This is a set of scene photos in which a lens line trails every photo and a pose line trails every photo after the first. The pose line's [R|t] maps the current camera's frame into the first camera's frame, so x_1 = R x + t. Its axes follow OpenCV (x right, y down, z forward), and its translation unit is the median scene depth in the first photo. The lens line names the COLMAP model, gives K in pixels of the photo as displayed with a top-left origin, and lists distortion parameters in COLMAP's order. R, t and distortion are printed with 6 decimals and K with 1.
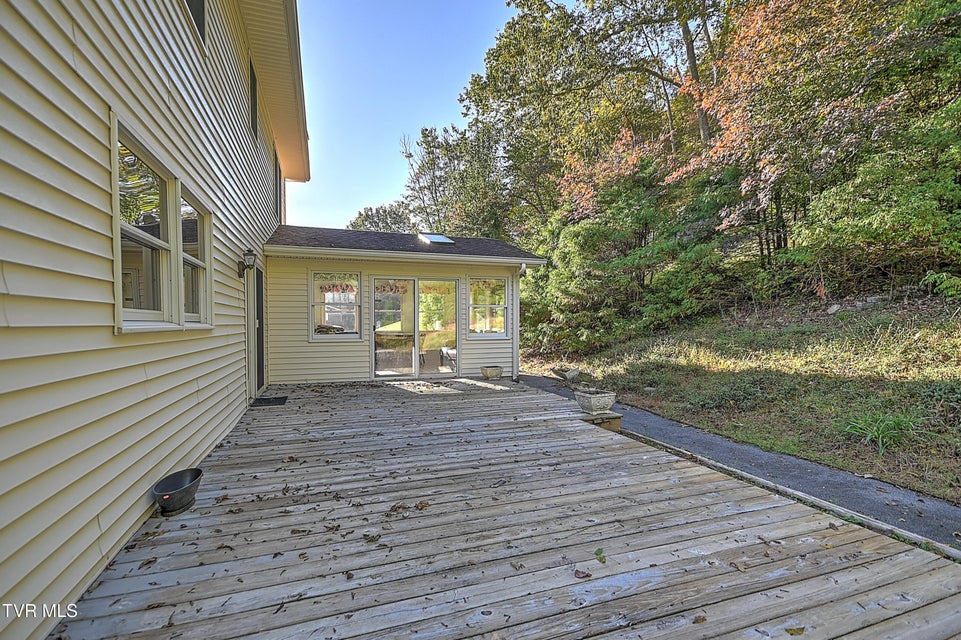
lens RADIAL K [[442.9, 0, 481.8], [0, 442.9, 324.8], [0, 0, 1]] dist [0.019859, -0.003030]
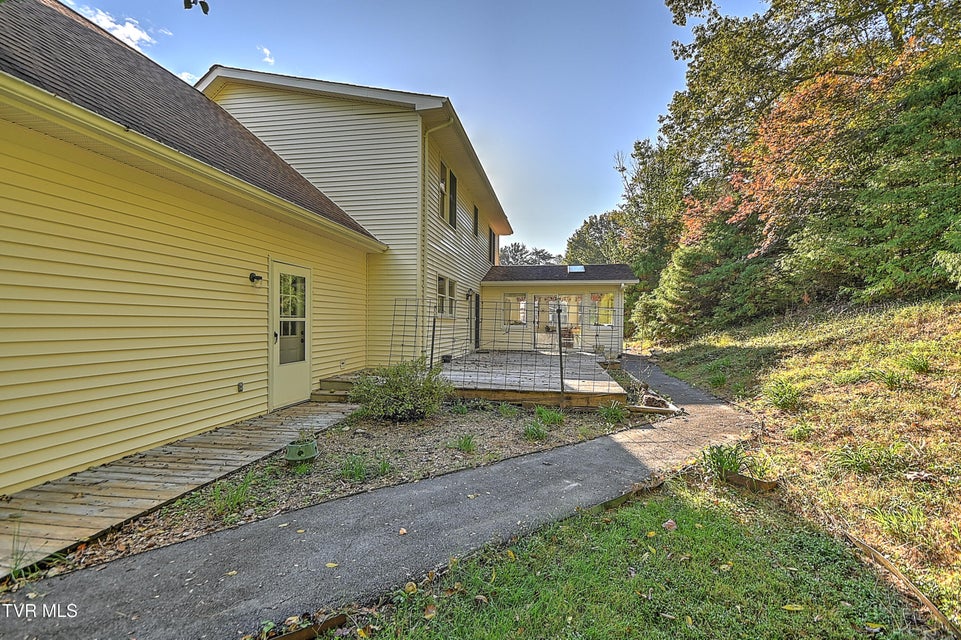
lens RADIAL K [[442.9, 0, 481.8], [0, 442.9, 326.7], [0, 0, 1]] dist [0.019859, -0.003030]
pose [[0.868891, 0.013720, -0.494813, 0.488620], [-0.012245, 0.999906, 0.006223, 0.018744], [0.494852, 0.000652, 0.868977, -0.723126]]
